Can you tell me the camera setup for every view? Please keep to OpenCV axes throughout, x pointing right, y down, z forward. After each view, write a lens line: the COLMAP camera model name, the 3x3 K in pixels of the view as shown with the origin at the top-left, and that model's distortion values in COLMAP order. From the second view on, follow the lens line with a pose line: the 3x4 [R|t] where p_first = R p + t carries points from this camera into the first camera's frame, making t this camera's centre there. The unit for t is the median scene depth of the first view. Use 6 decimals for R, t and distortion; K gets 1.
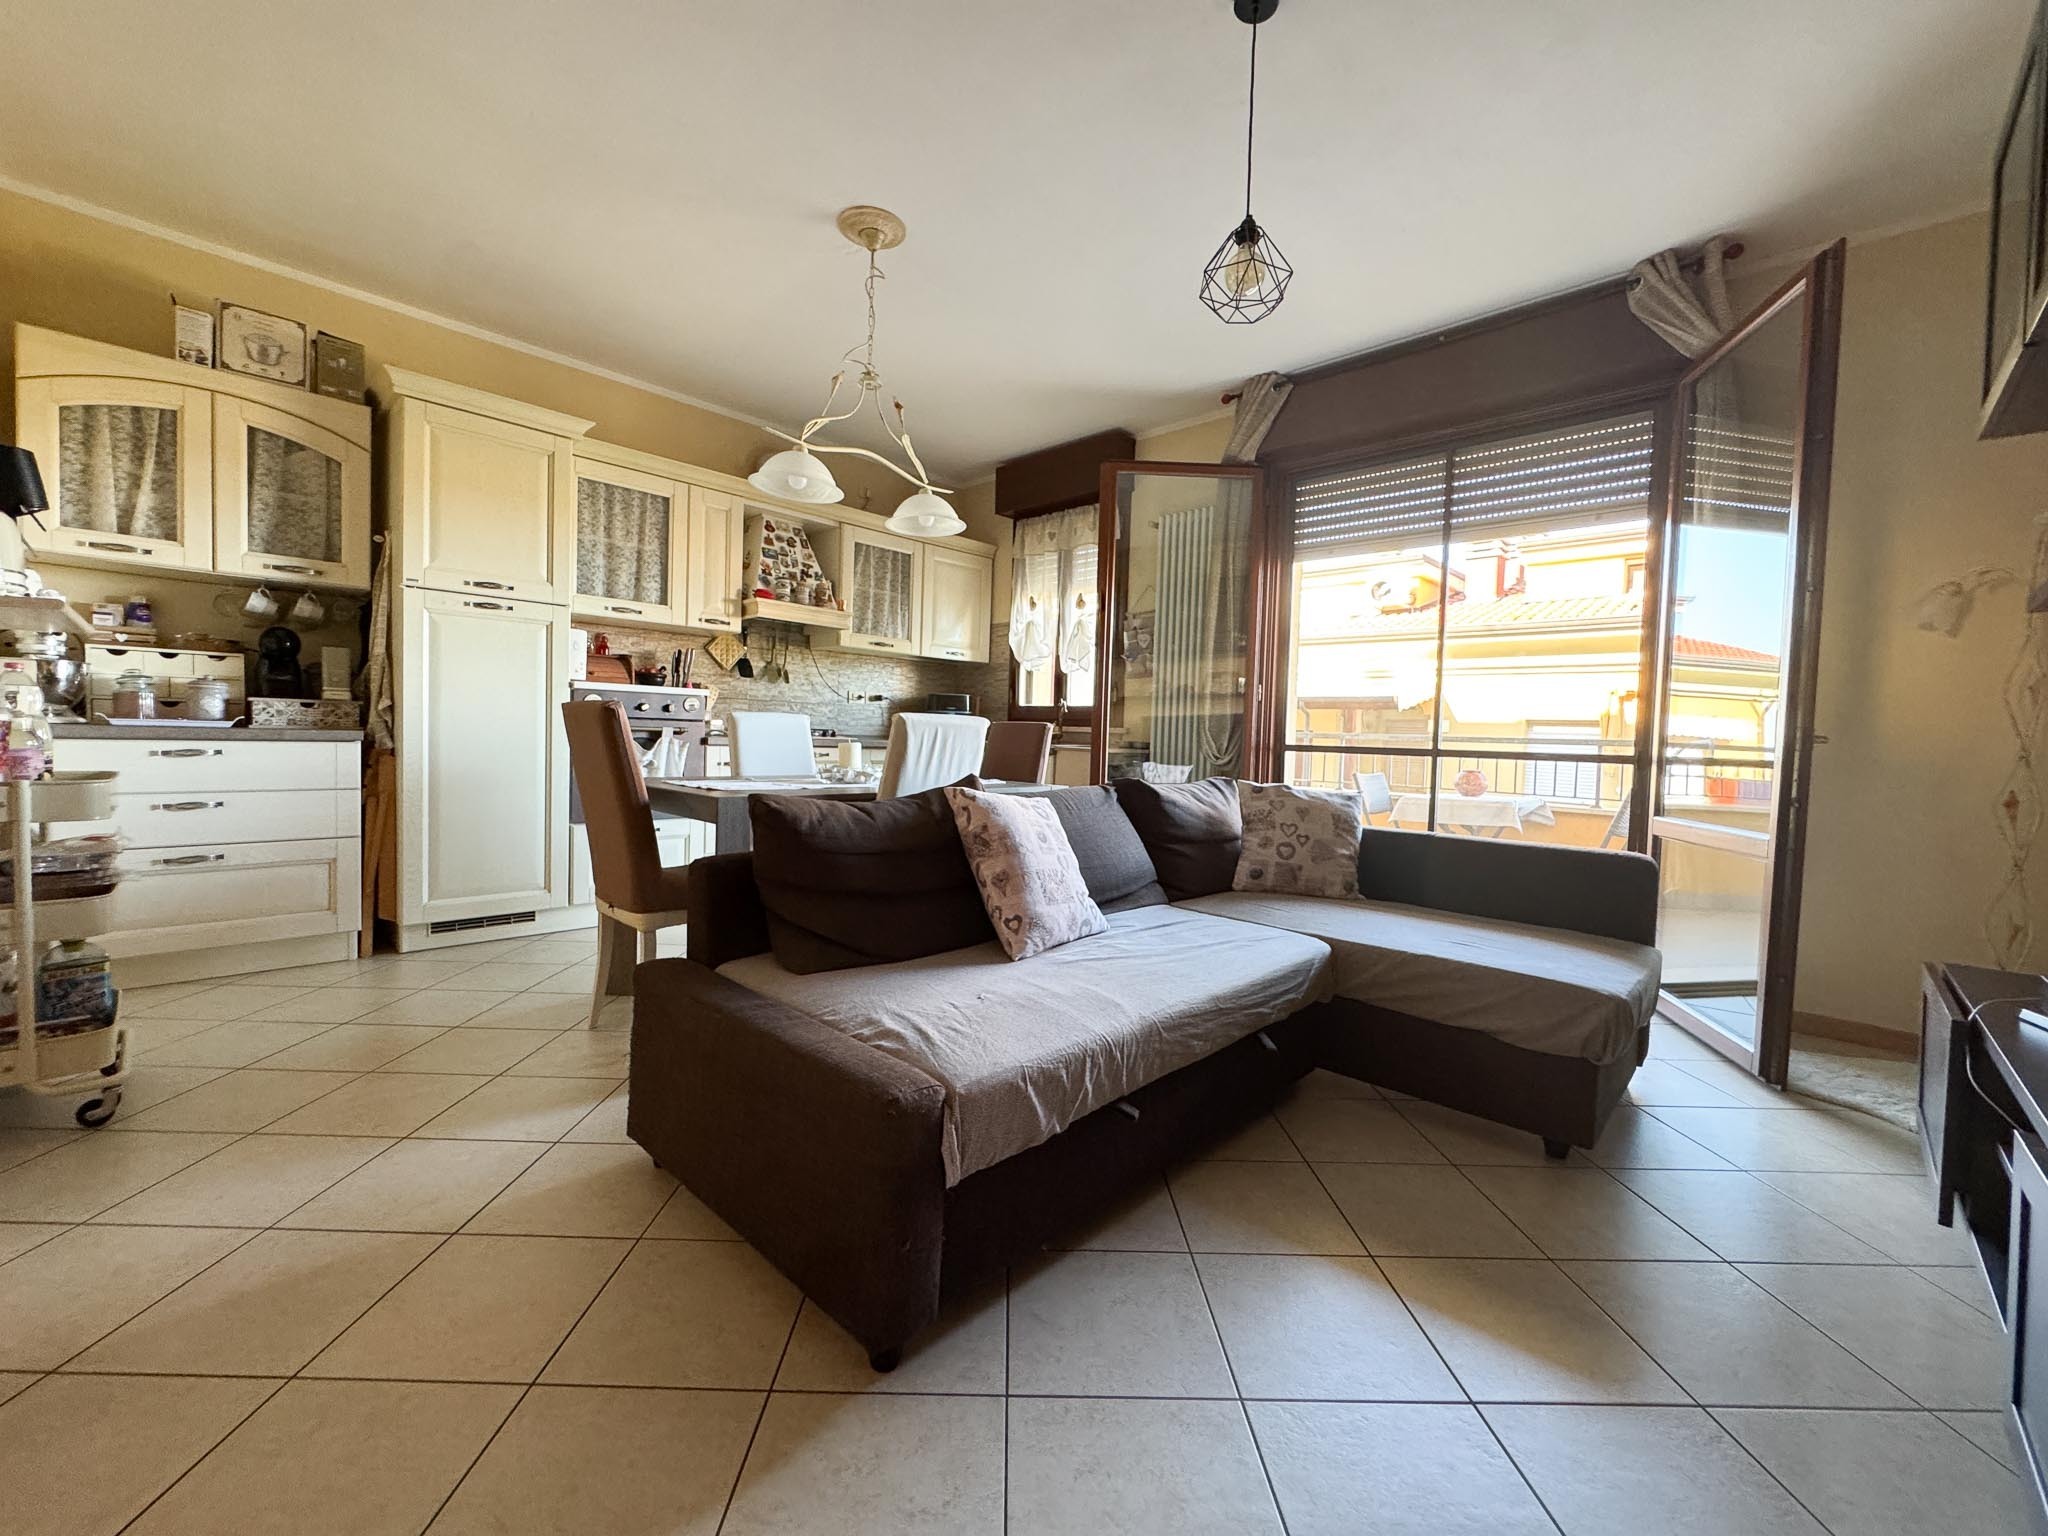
lens RADIAL K [[821.7, 0, 1020.1], [0, 821.7, 754.2], [0, 0, 1]] dist [-0.005124, 0.000345]
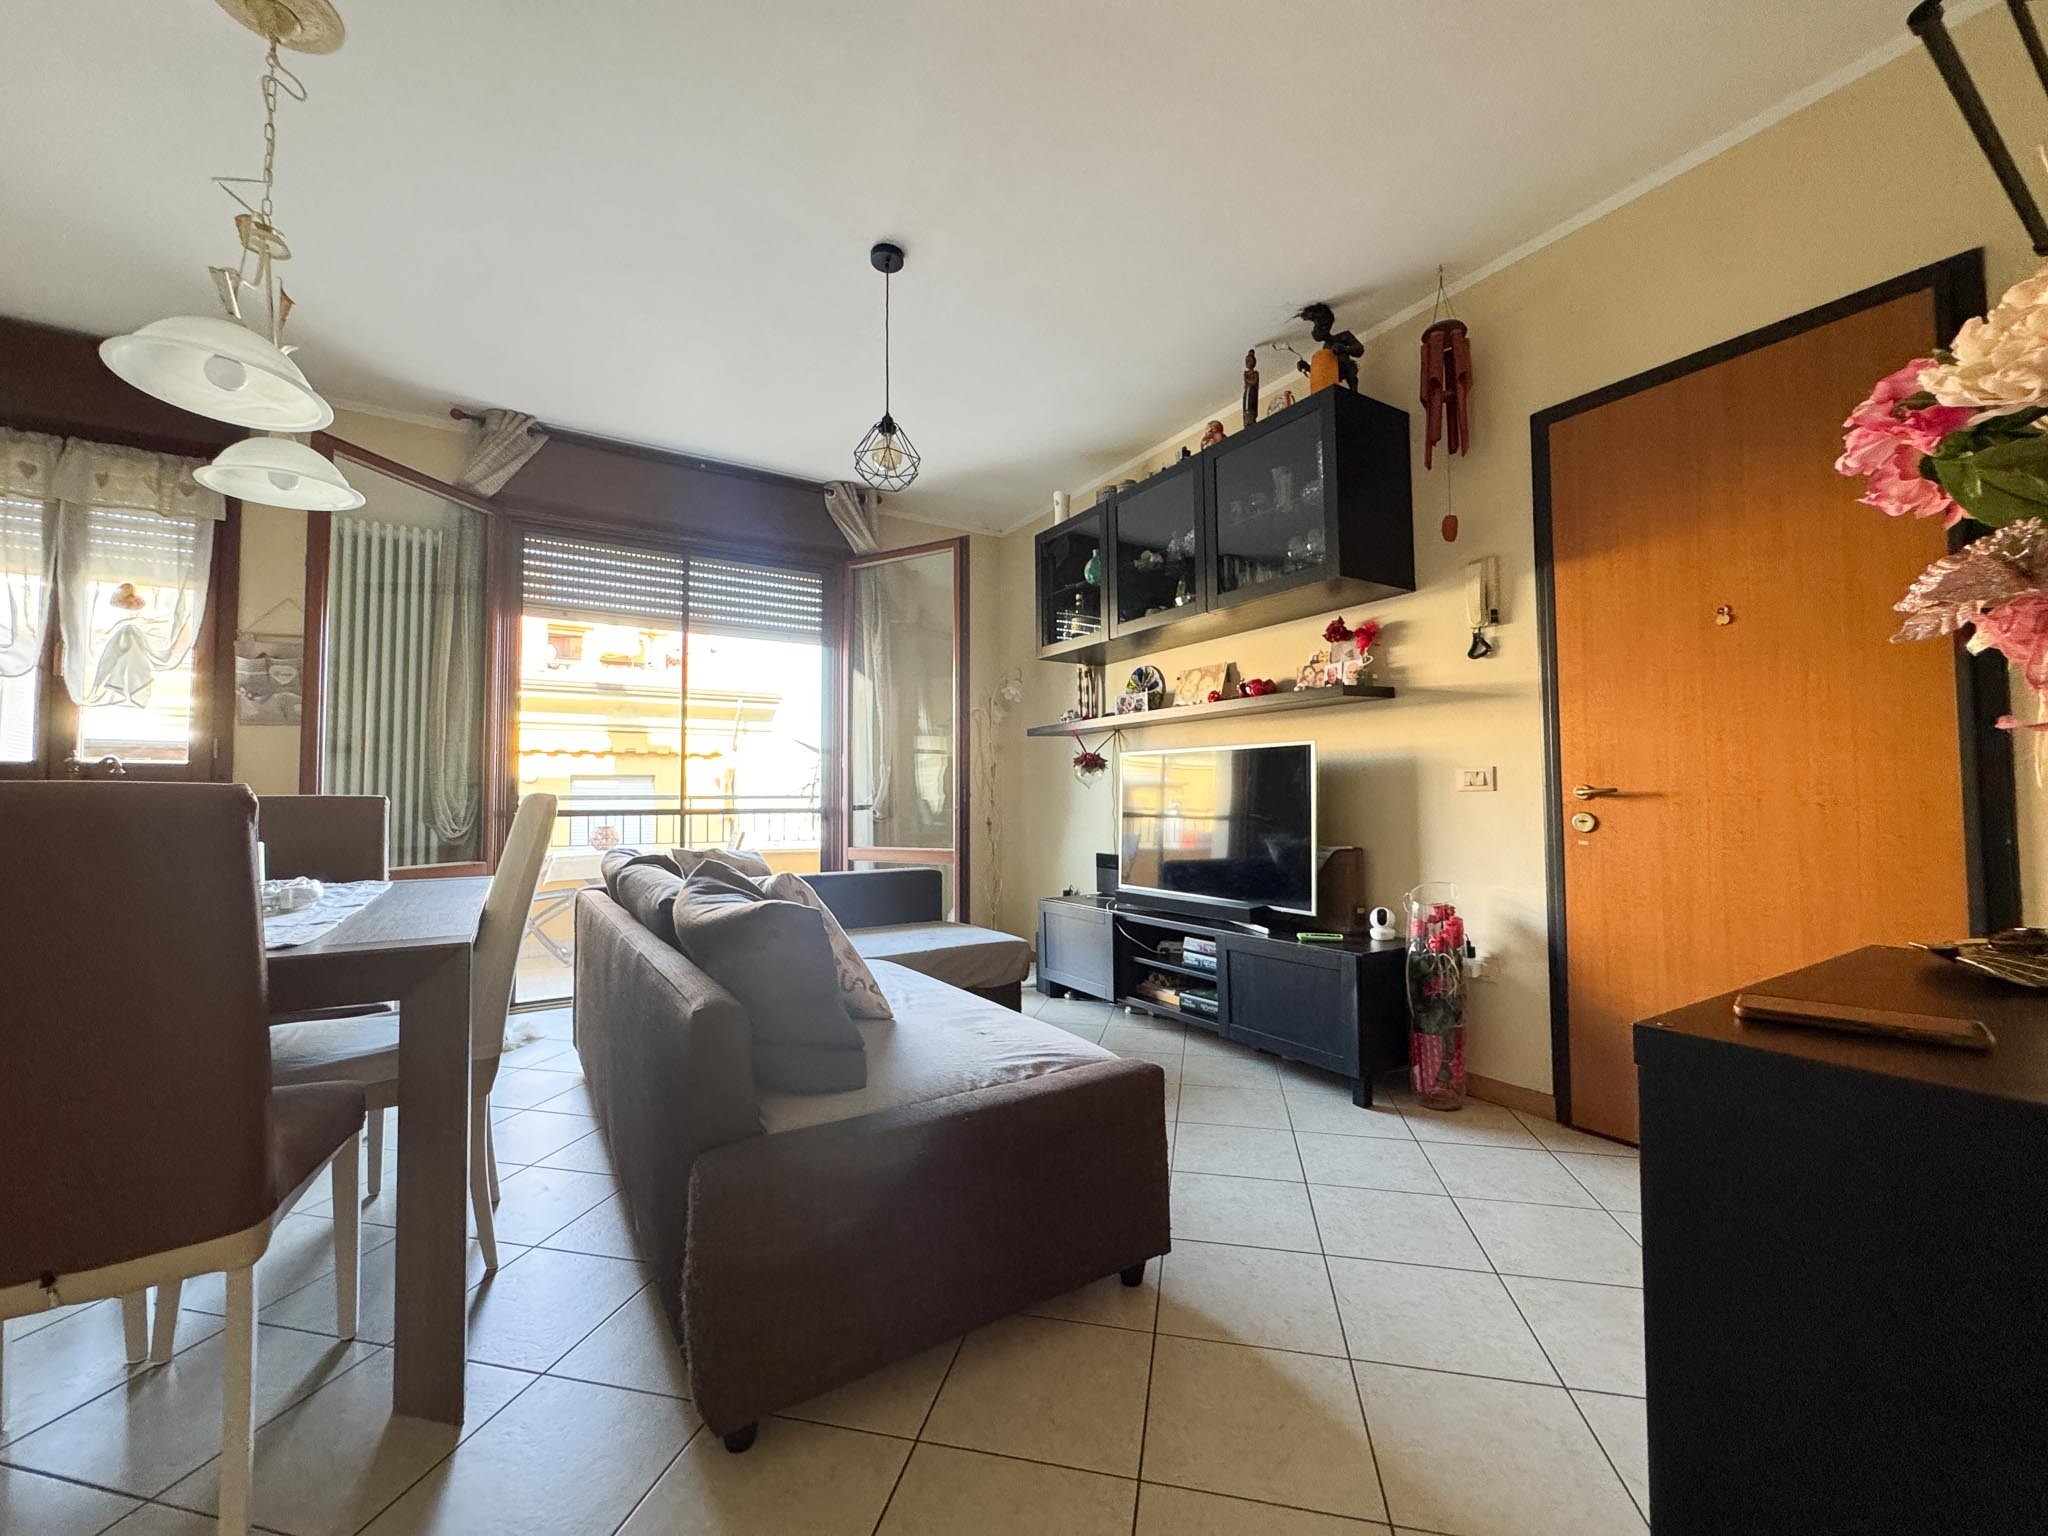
lens RADIAL K [[821.7, 0, 1006.1], [0, 821.7, 763.2], [0, 0, 1]] dist [-0.005124, 0.000345]
pose [[0.246122, 0.012076, 0.969164, -0.583987], [0.038514, 0.999011, -0.022229, -0.031292], [-0.968473, 0.042797, 0.245413, 0.323394]]
